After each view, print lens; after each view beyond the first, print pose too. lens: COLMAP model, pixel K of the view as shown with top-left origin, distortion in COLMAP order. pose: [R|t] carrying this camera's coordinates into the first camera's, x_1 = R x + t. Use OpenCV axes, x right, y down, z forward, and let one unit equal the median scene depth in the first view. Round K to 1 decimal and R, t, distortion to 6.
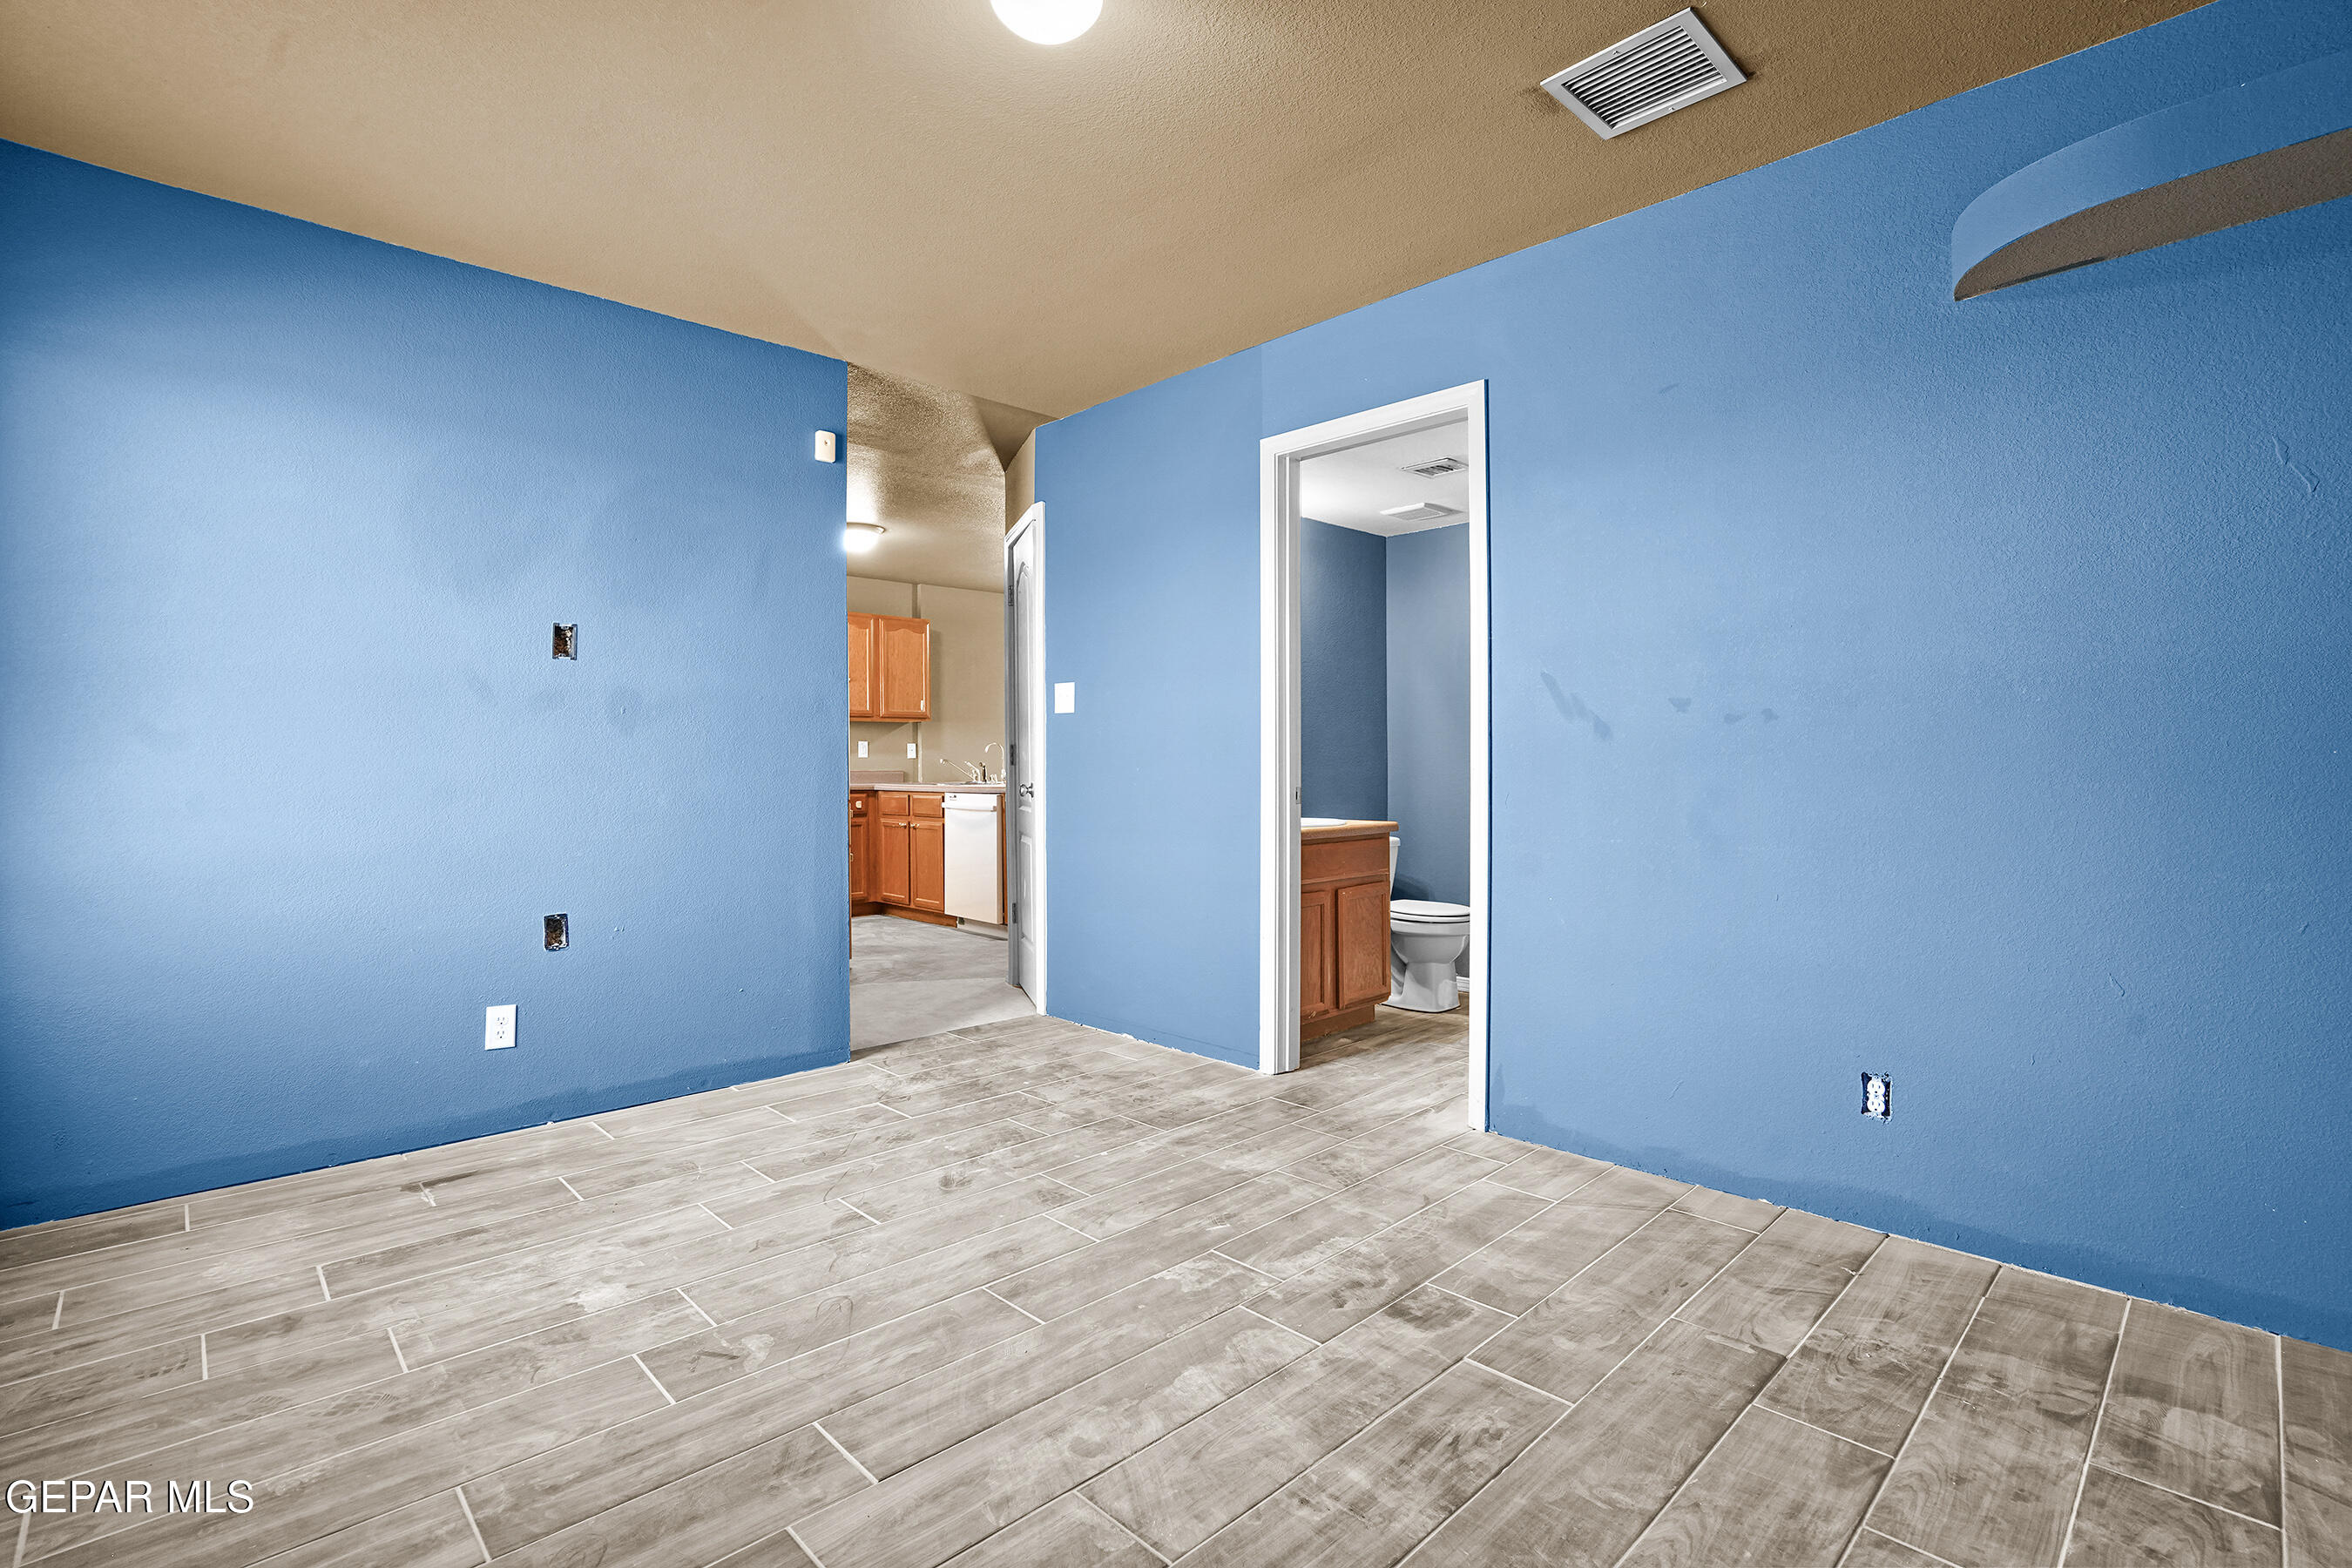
lens RADIAL K [[1103.5, 0, 1165.5], [0, 1103.5, 769.7], [0, 0, 1]] dist [-0.048995, 0.018377]
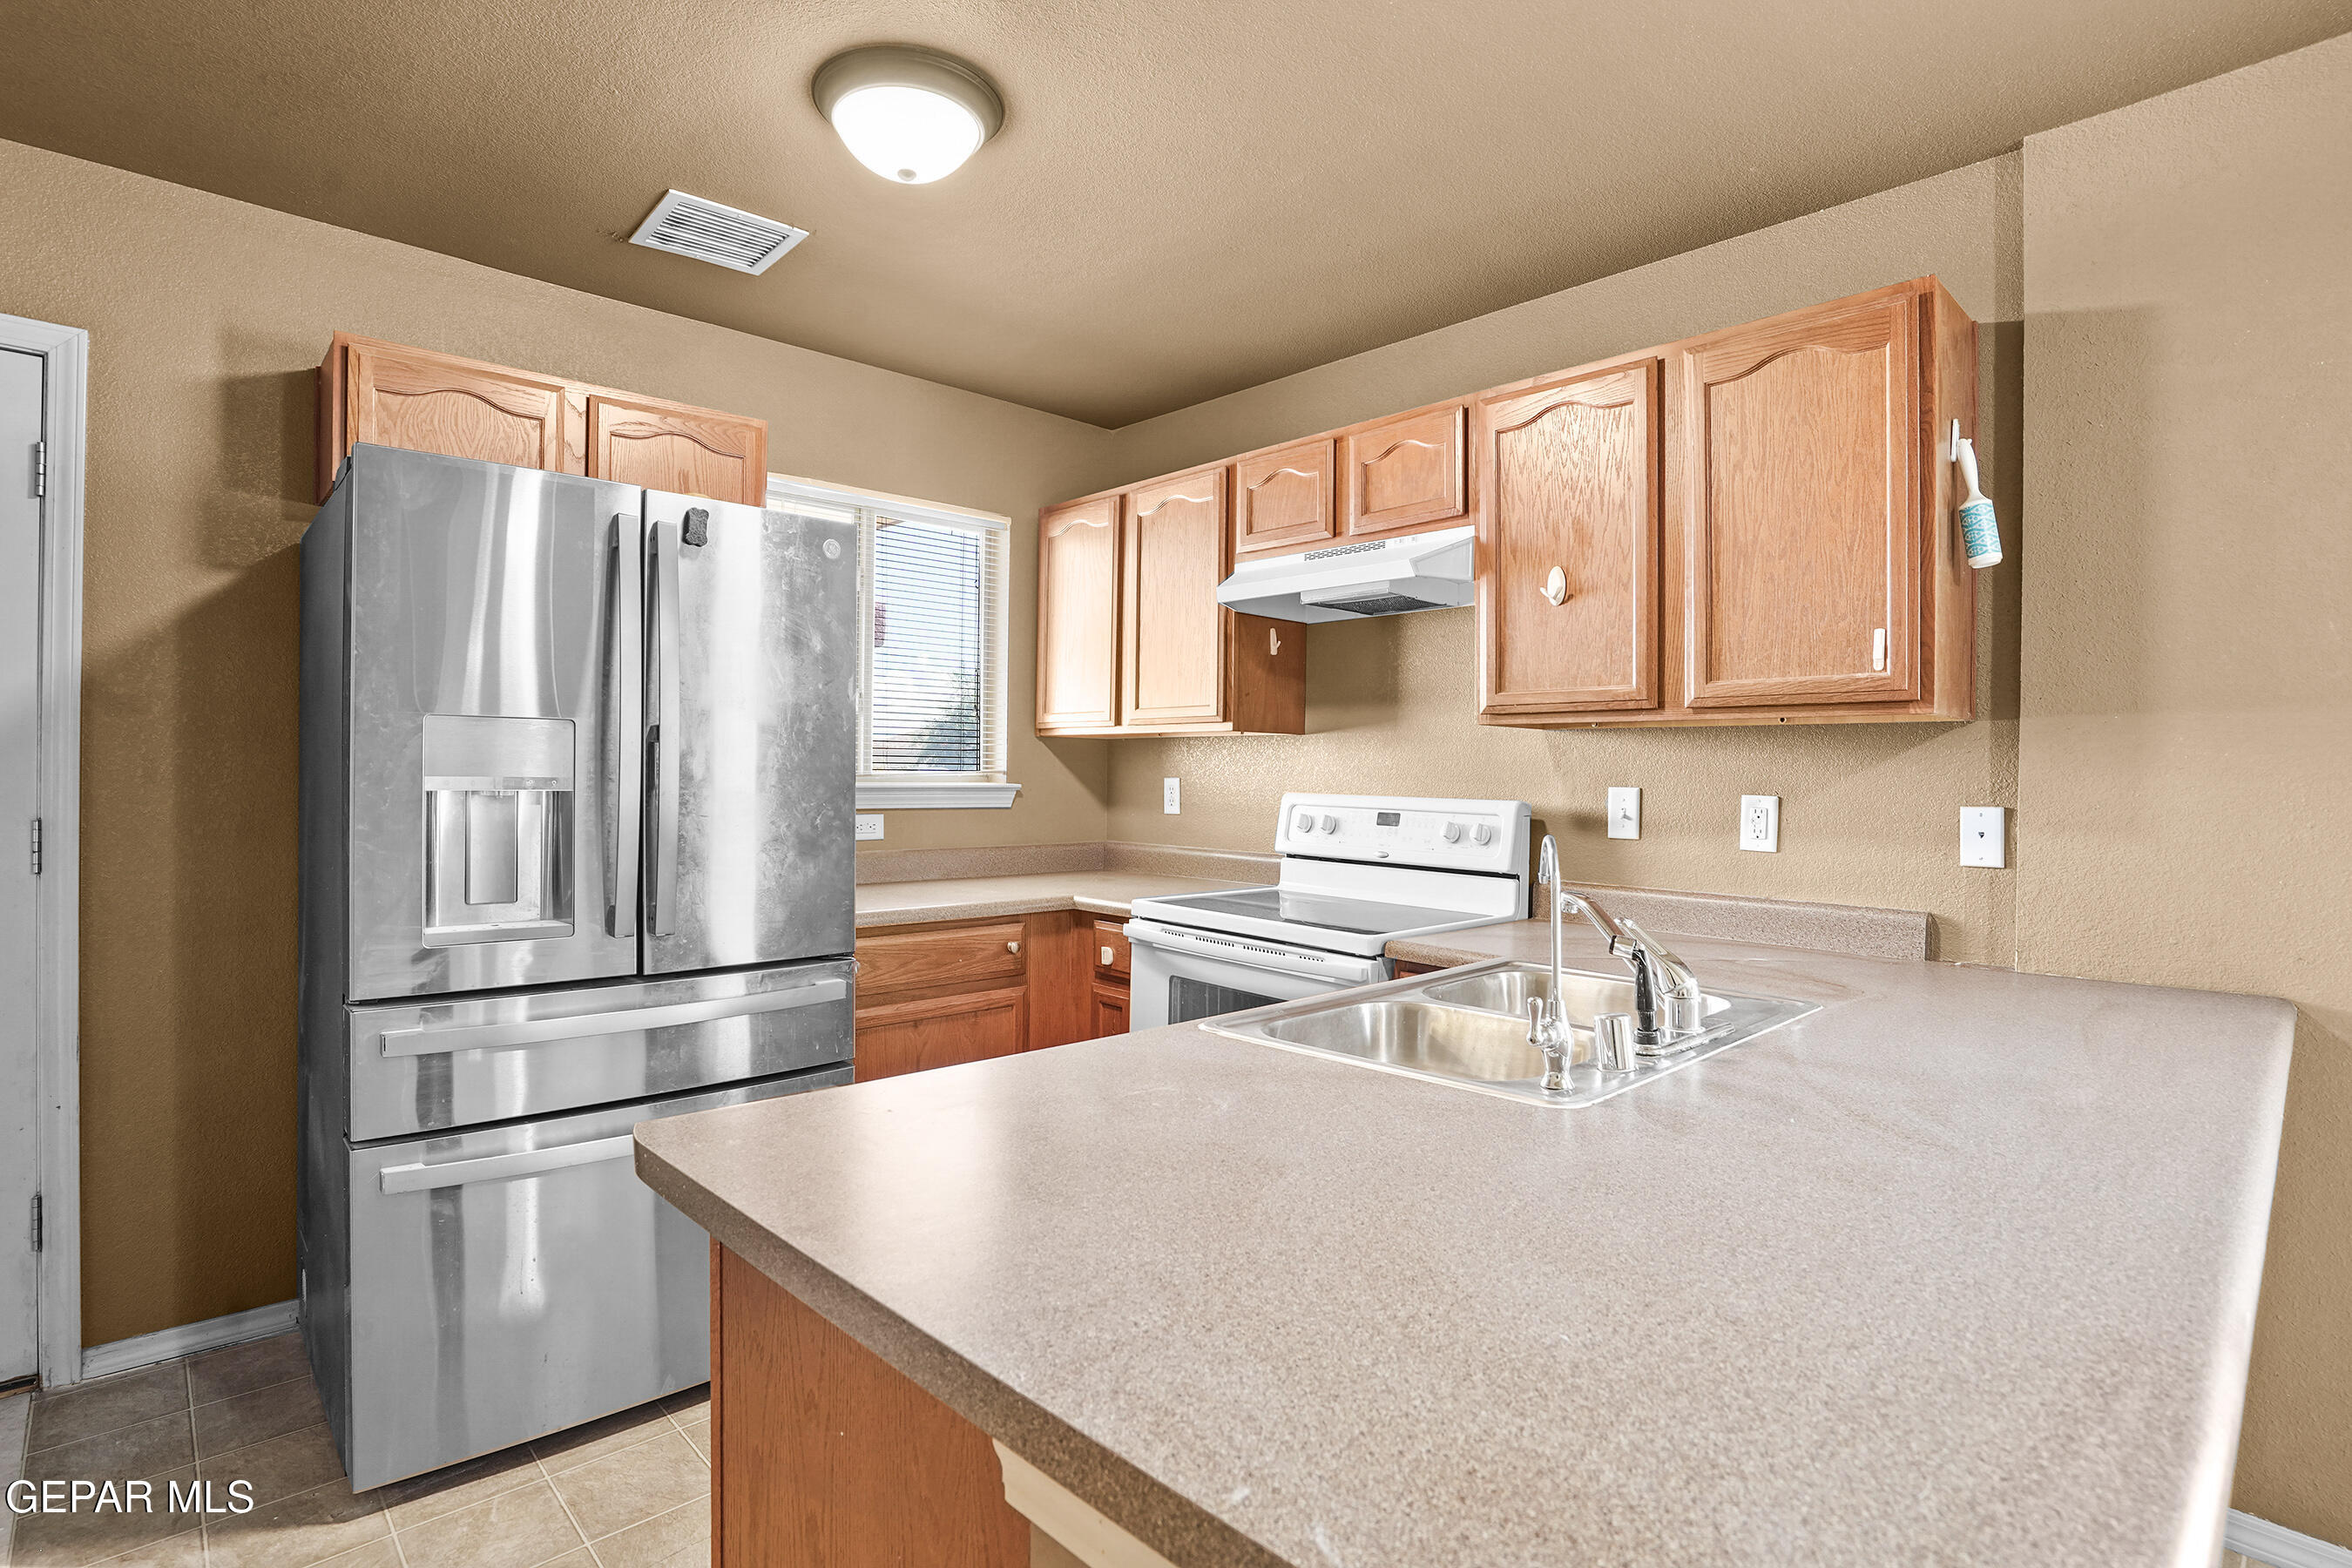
lens RADIAL K [[1138.2, 0, 1176.0], [0, 1138.2, 784.0], [0, 0, 1]] dist [-0.048955, 0.017488]
pose [[-0.009156, 0.014289, -0.999856, 0.026248], [-0.020931, 0.999676, 0.014478, -0.040445], [0.999739, 0.021061, -0.008854, 1.160305]]
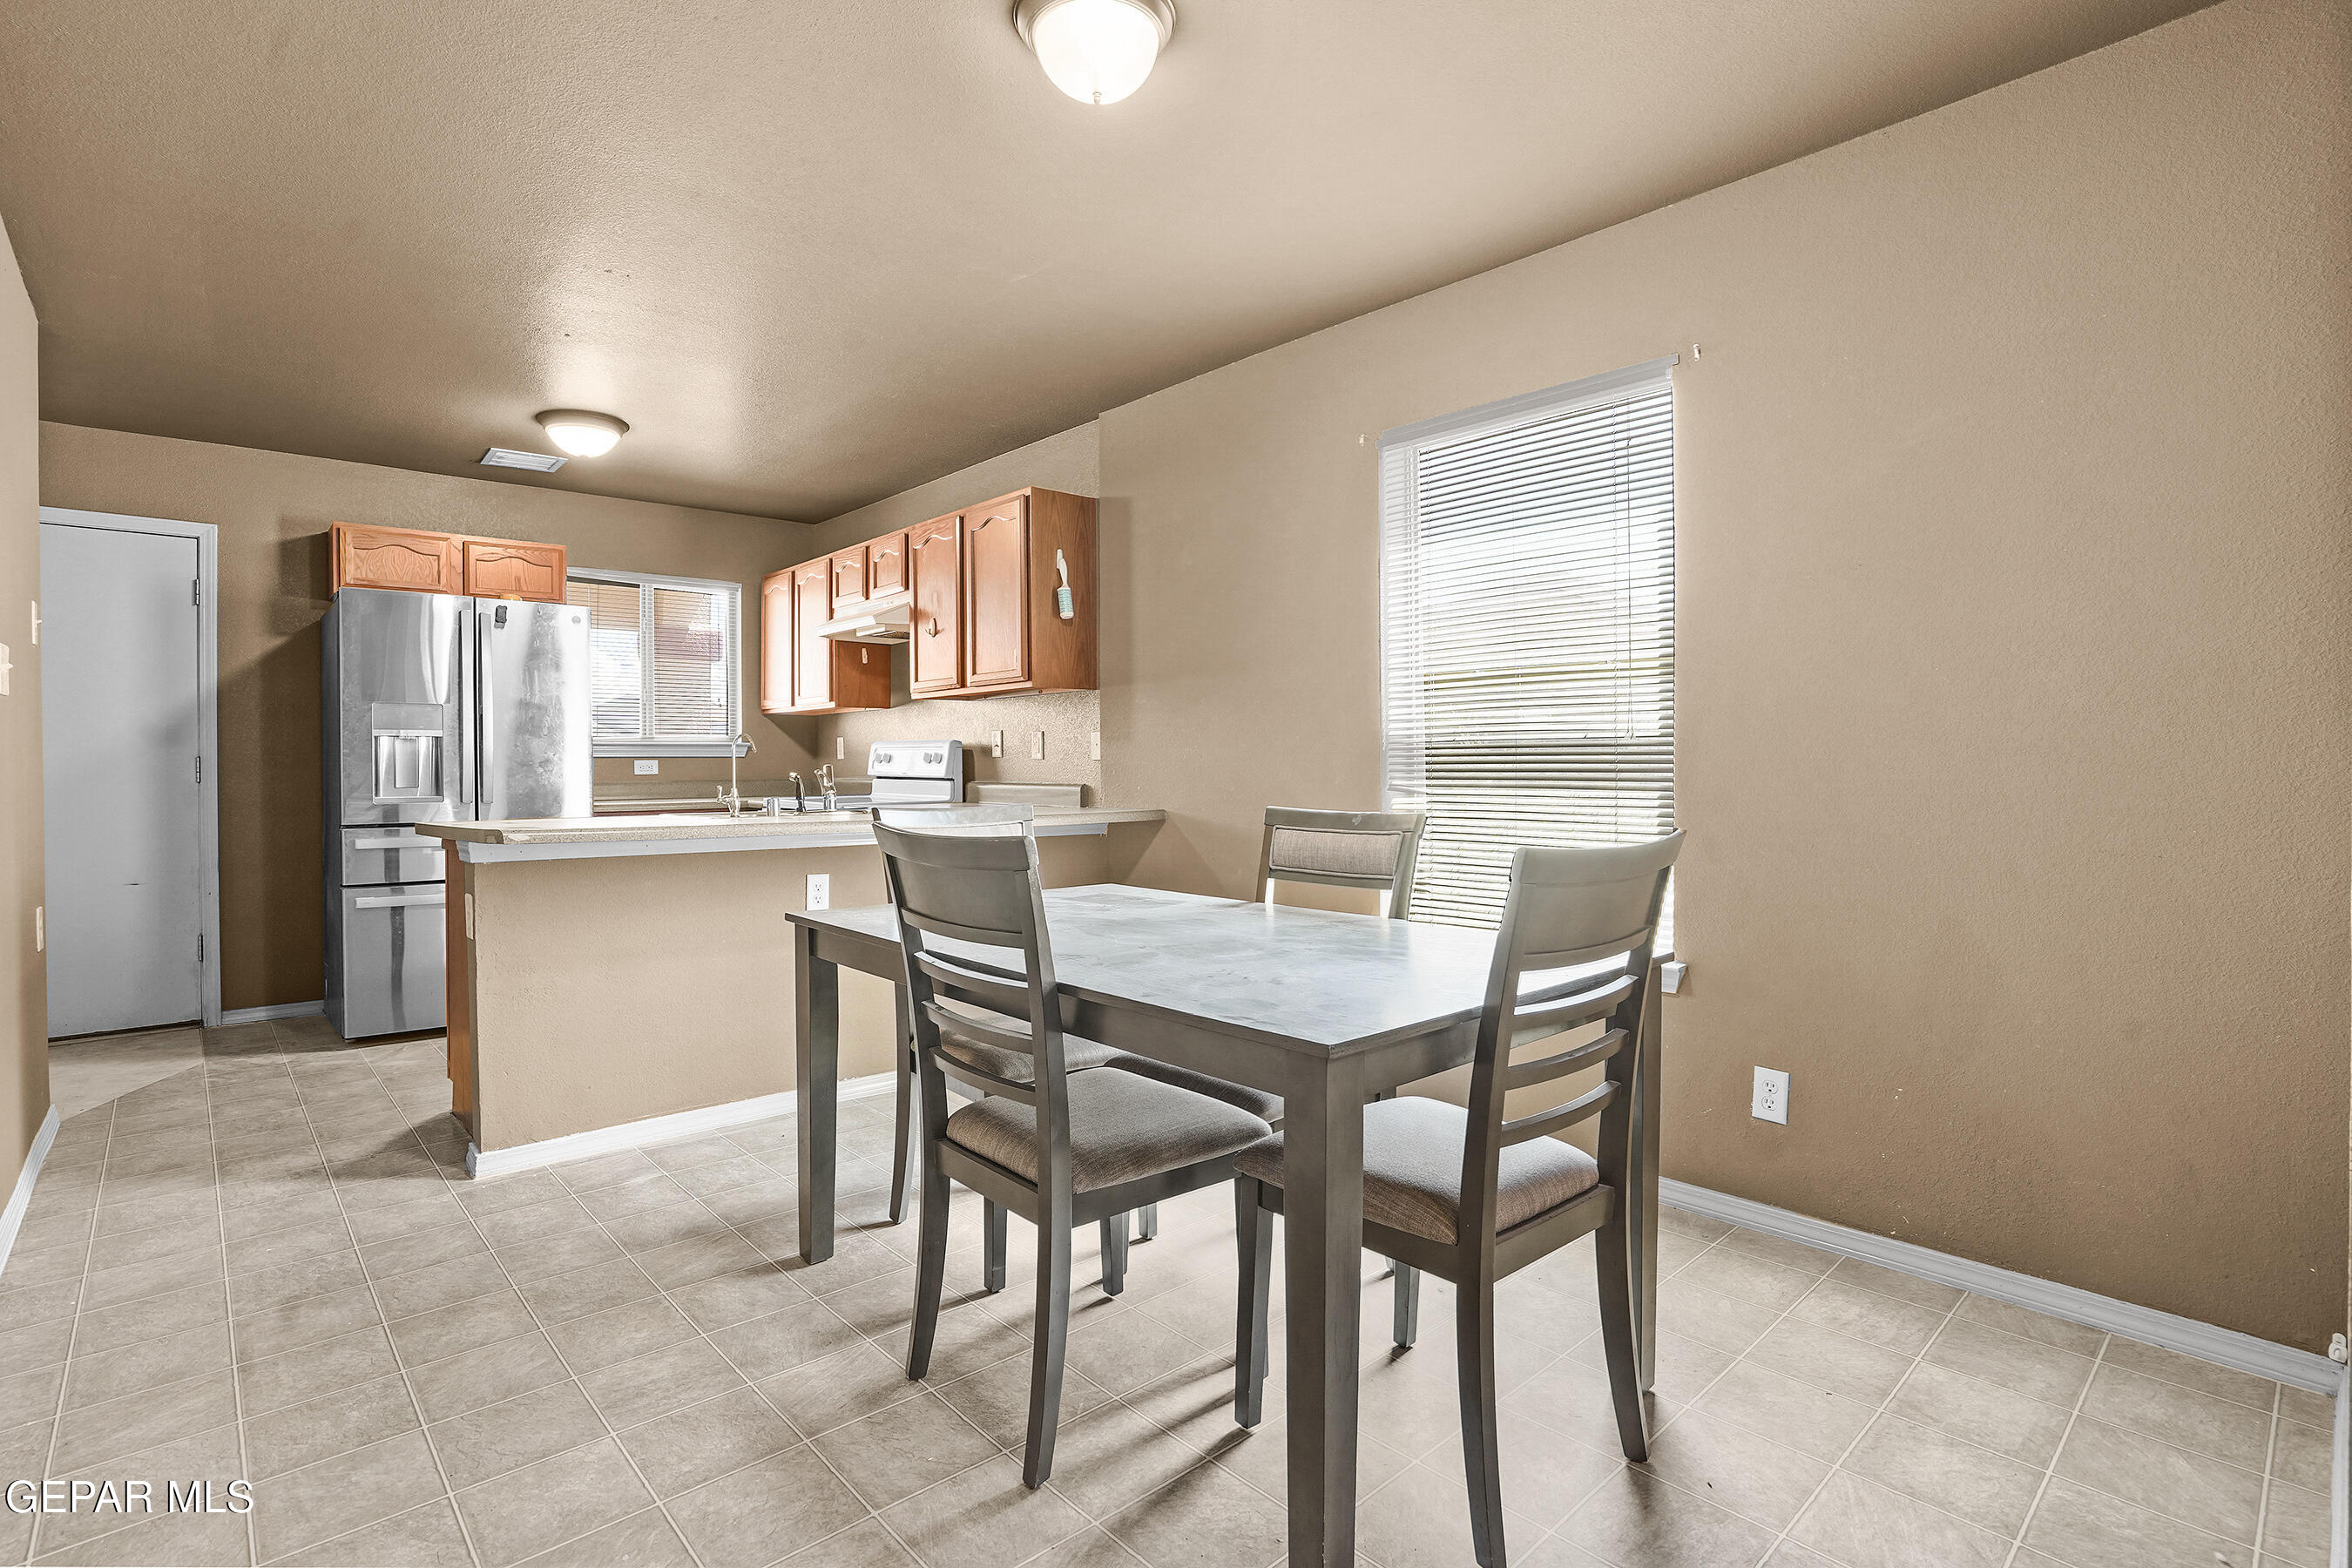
lens RADIAL K [[1103.5, 0, 1165.5], [0, 1103.5, 769.7], [0, 0, 1]] dist [-0.048995, 0.018377]
pose [[-0.021367, 0.010516, -0.999716, 0.396607], [-0.001950, 0.999942, 0.010560, -0.016428], [0.999770, 0.002175, -0.021345, 1.469354]]
